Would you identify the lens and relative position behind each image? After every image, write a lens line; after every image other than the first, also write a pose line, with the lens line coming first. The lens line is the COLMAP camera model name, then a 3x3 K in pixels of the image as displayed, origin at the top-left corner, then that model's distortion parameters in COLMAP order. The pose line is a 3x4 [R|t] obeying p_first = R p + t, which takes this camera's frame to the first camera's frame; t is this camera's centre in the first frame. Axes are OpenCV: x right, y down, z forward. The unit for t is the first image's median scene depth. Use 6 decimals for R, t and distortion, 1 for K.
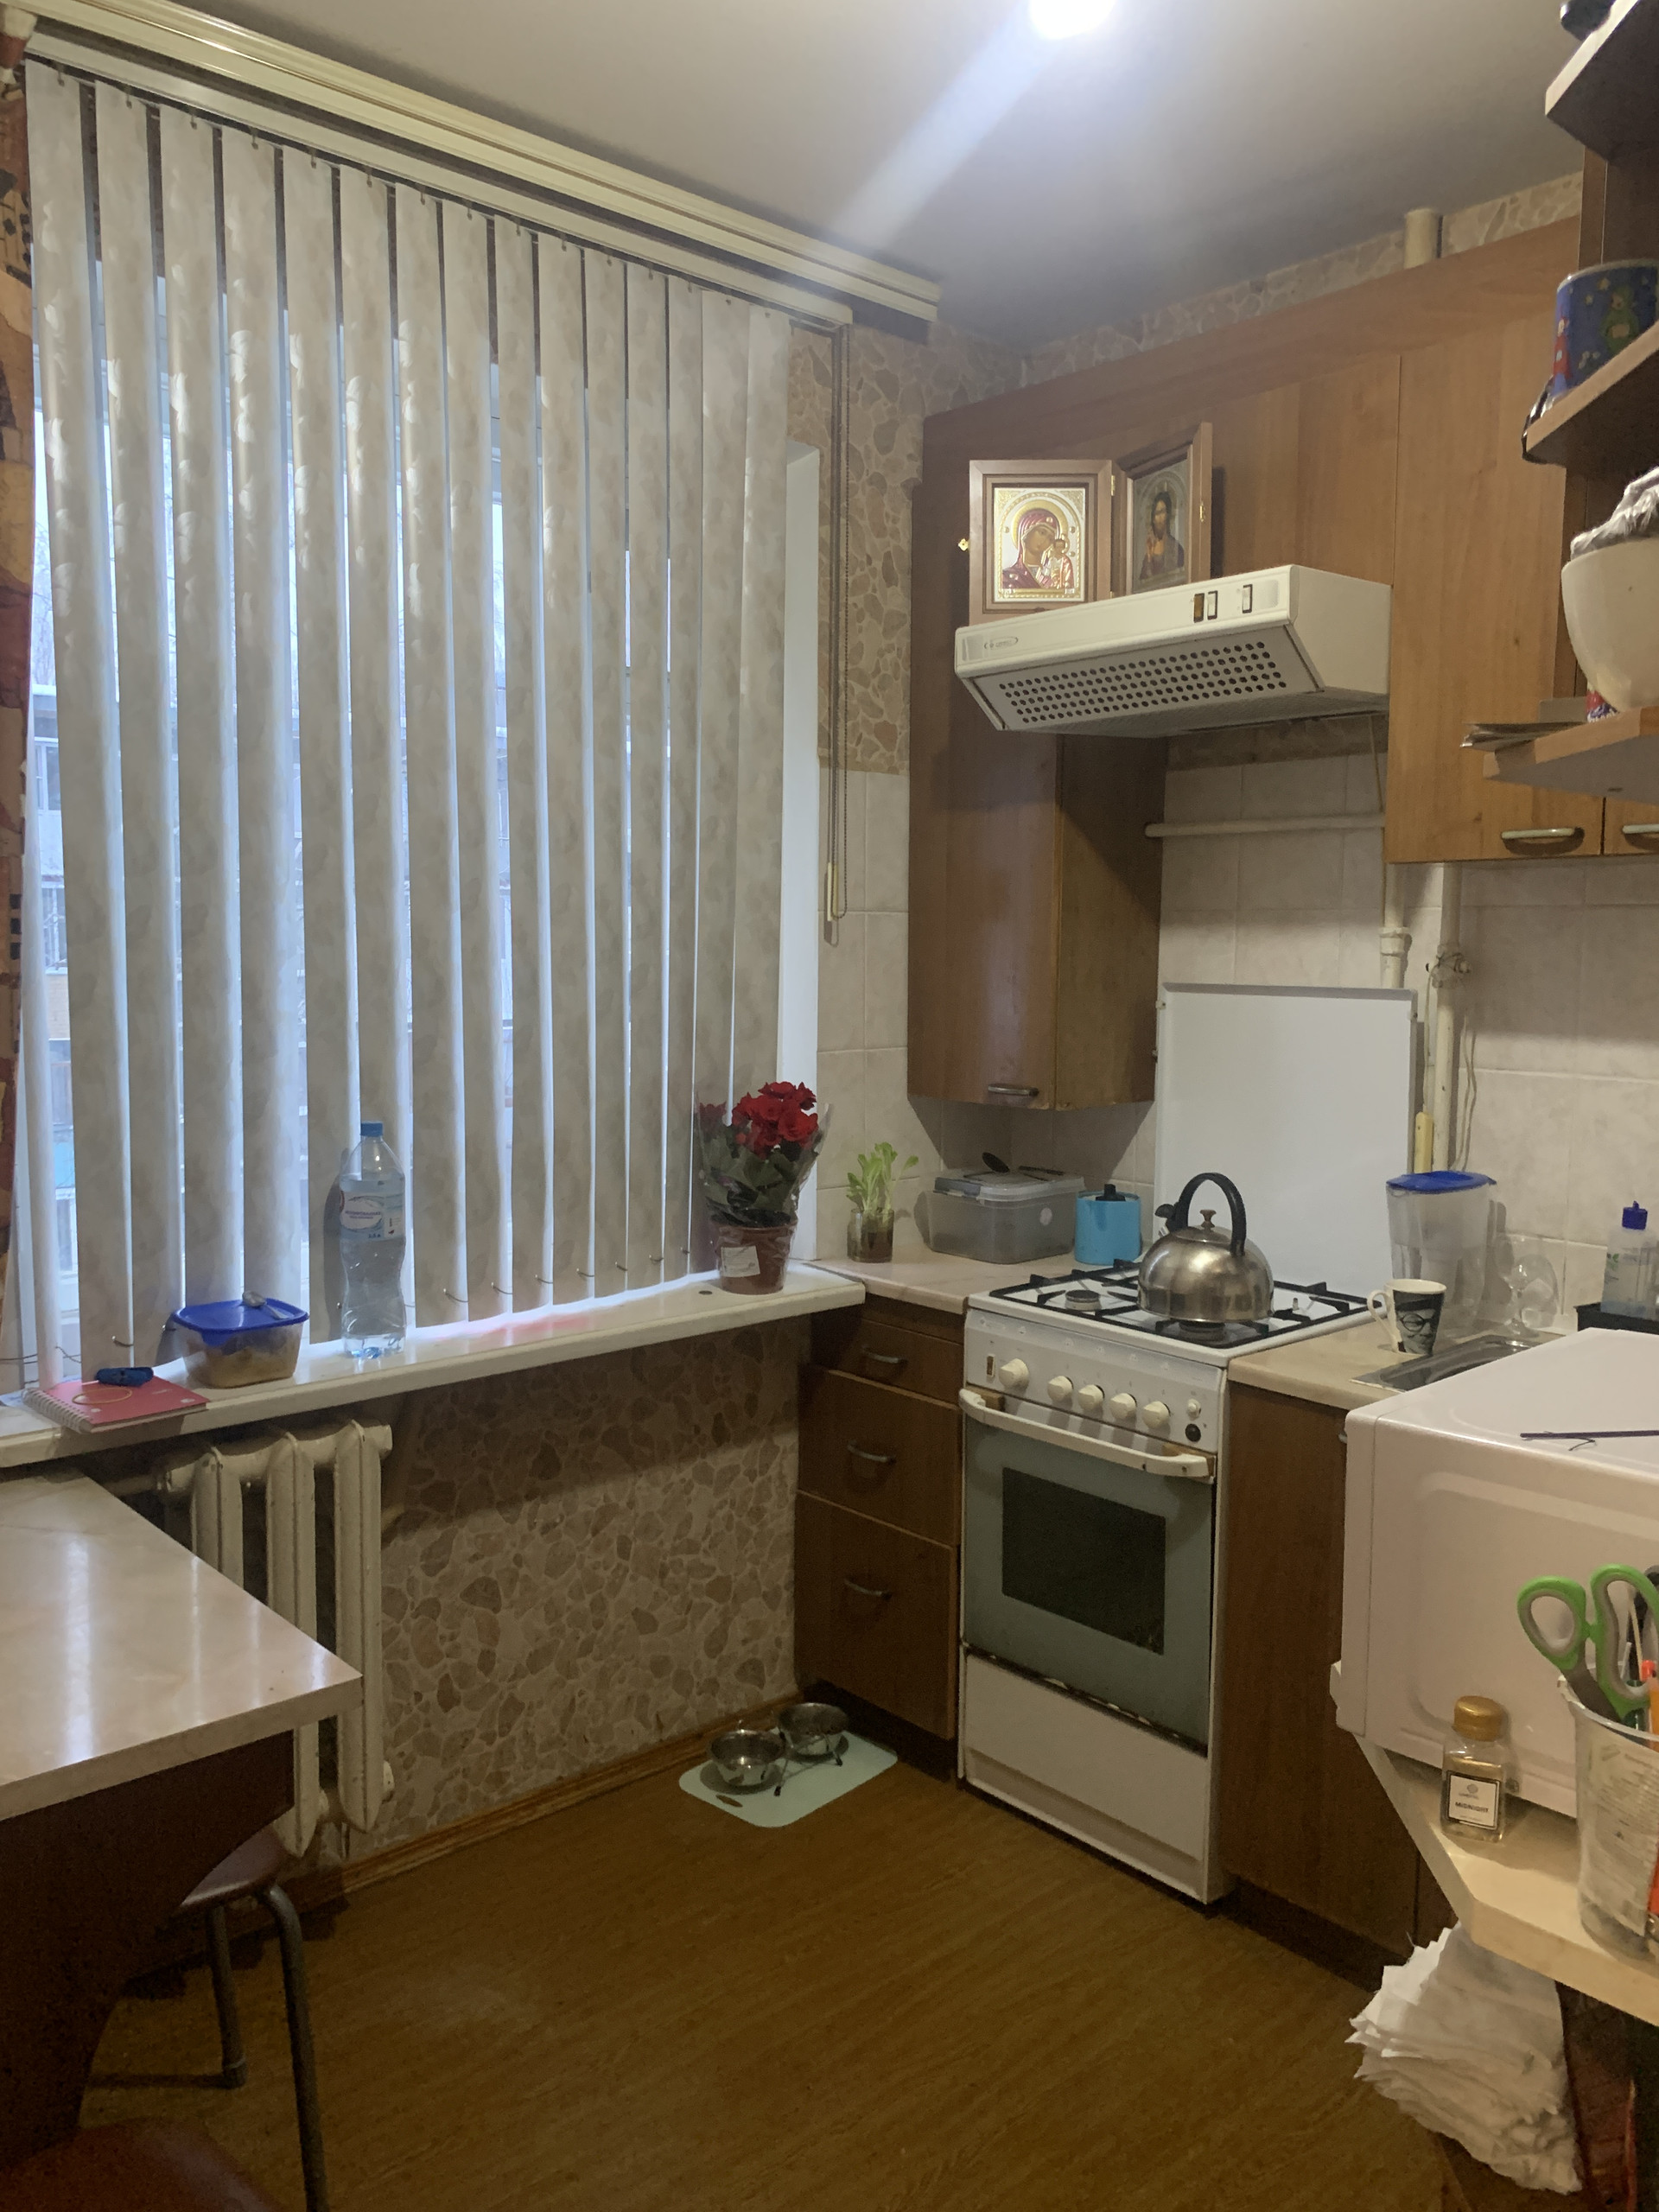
lens RADIAL K [[1692.2, 0, 825.9], [0, 1692.2, 1103.0], [0, 0, 1]] dist [0.049411, -0.054112]
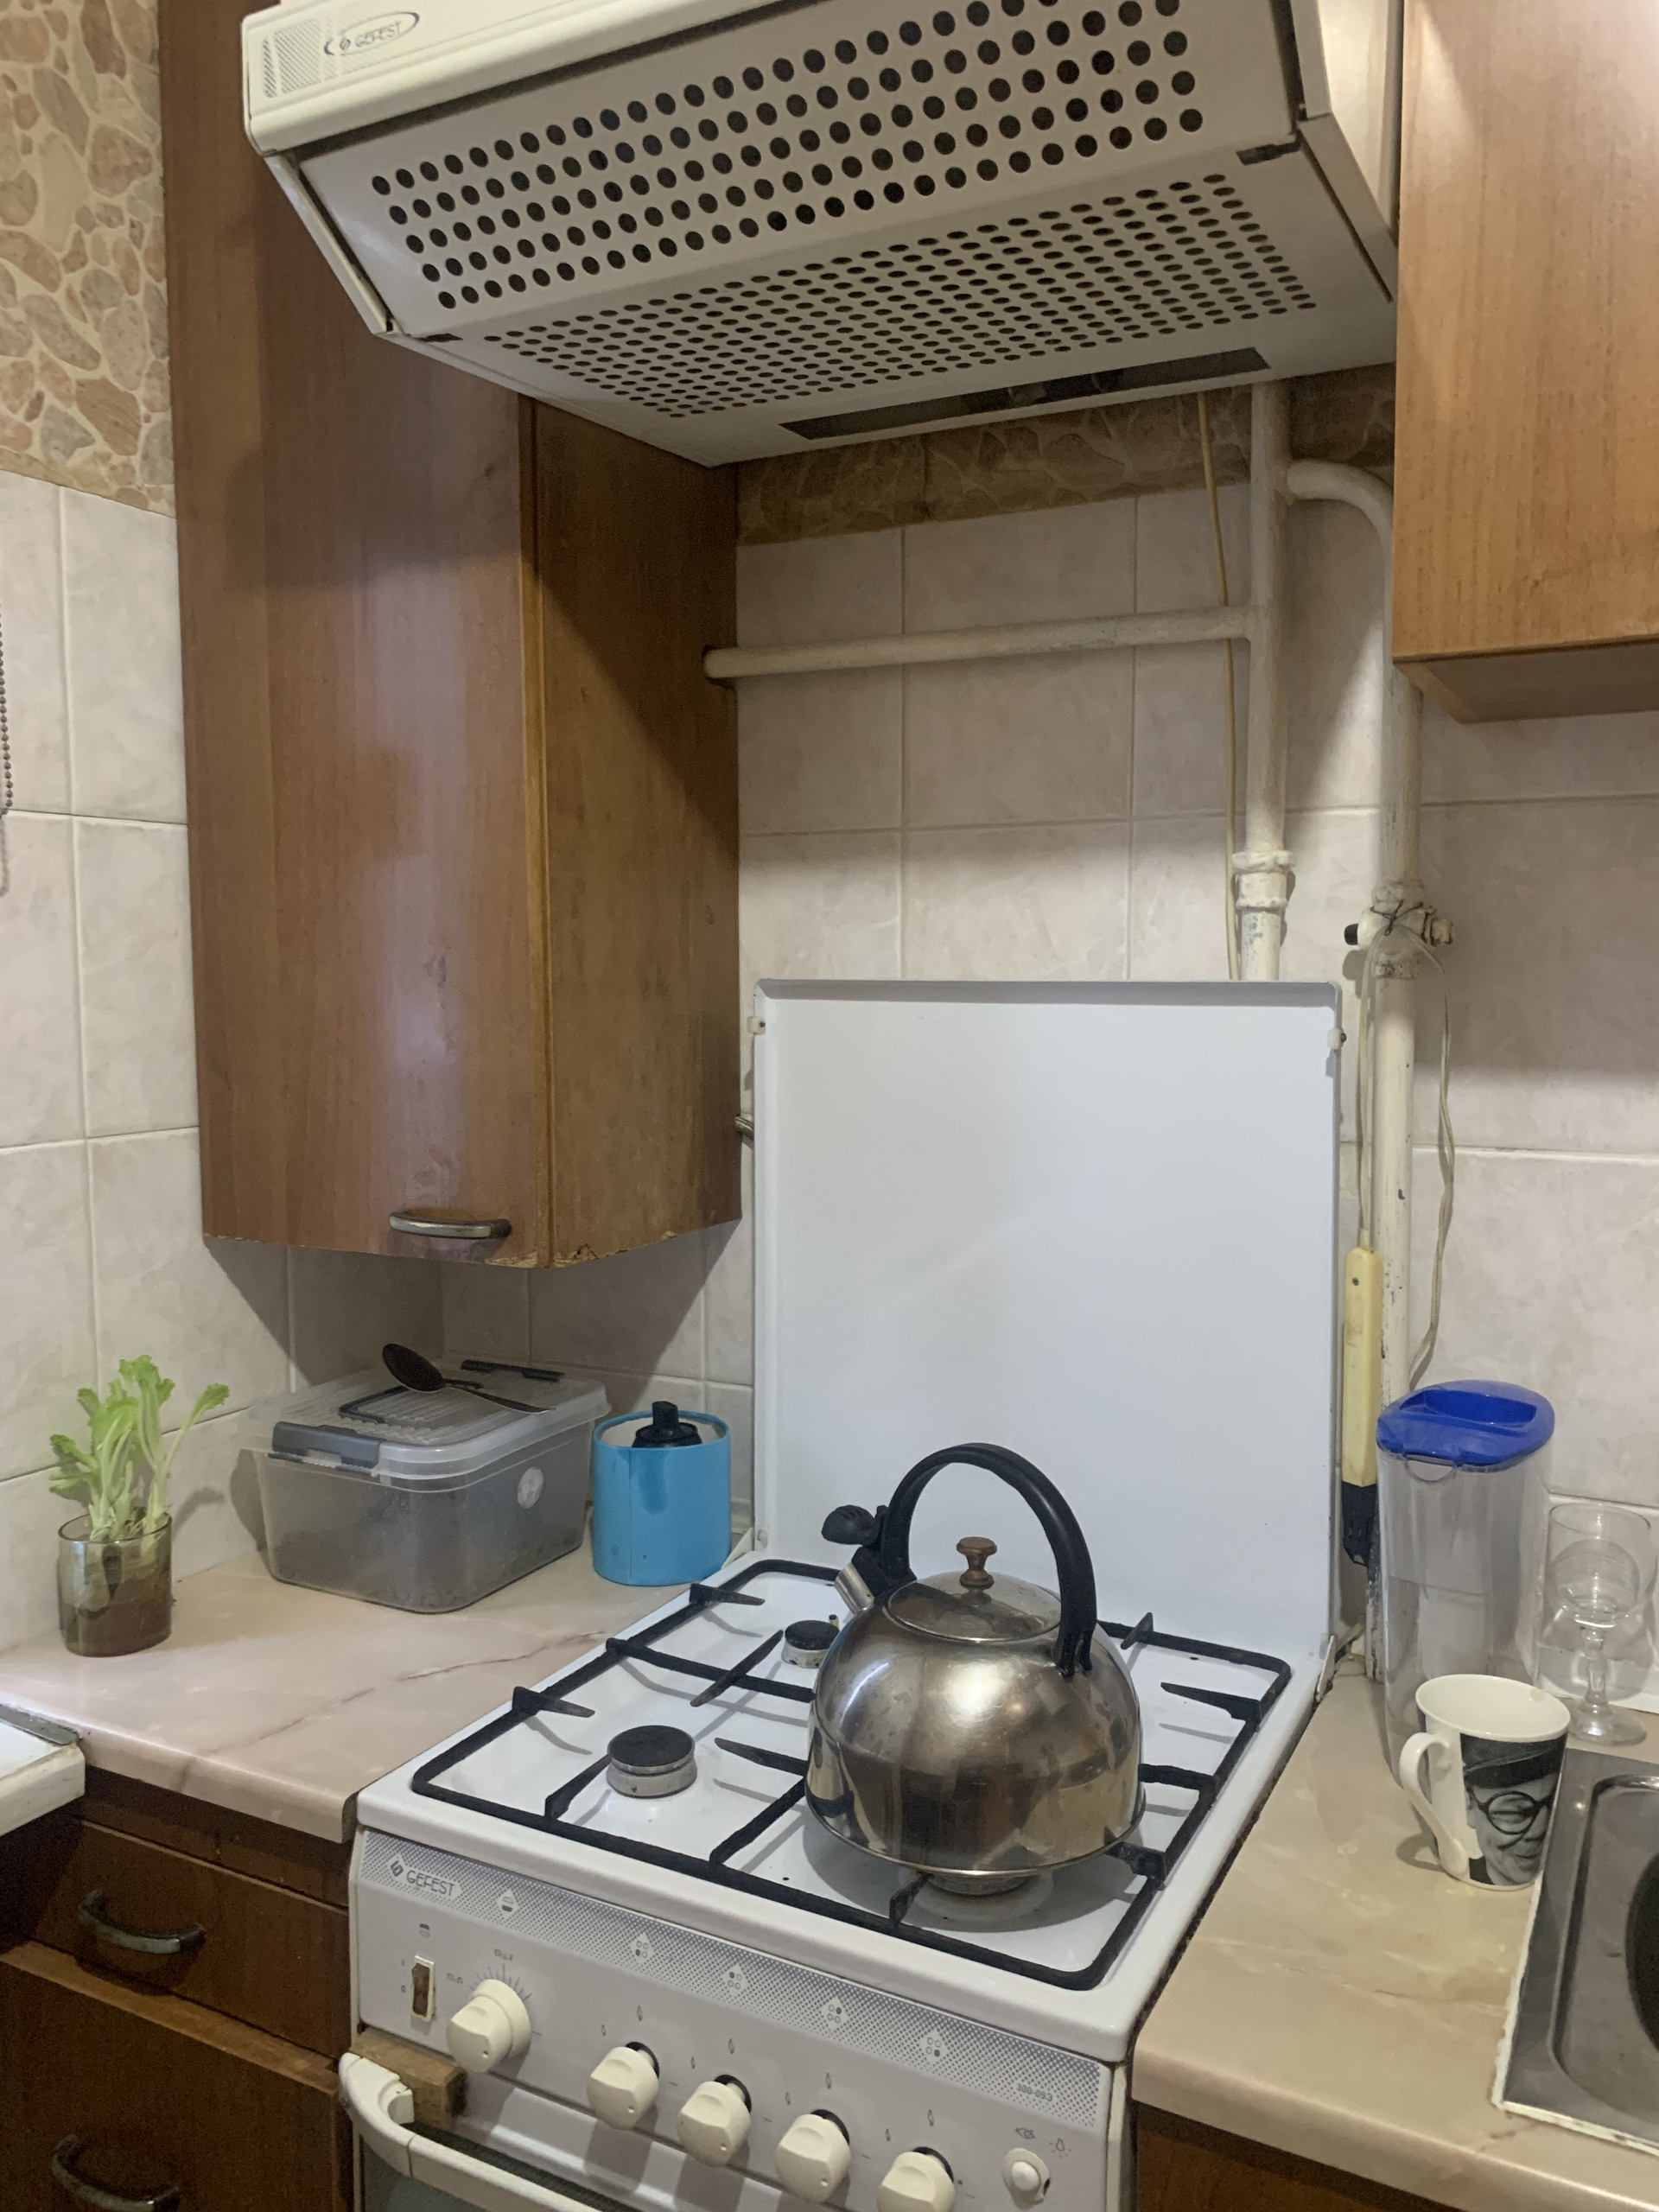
lens RADIAL K [[1692.2, 0, 870.7], [0, 1692.2, 1114.9], [0, 0, 1]] dist [0.049411, -0.054112]
pose [[0.931704, -0.038755, 0.361145, 0.054668], [0.039430, 0.999207, 0.005502, -0.034102], [-0.361072, 0.009114, 0.932493, 0.550861]]
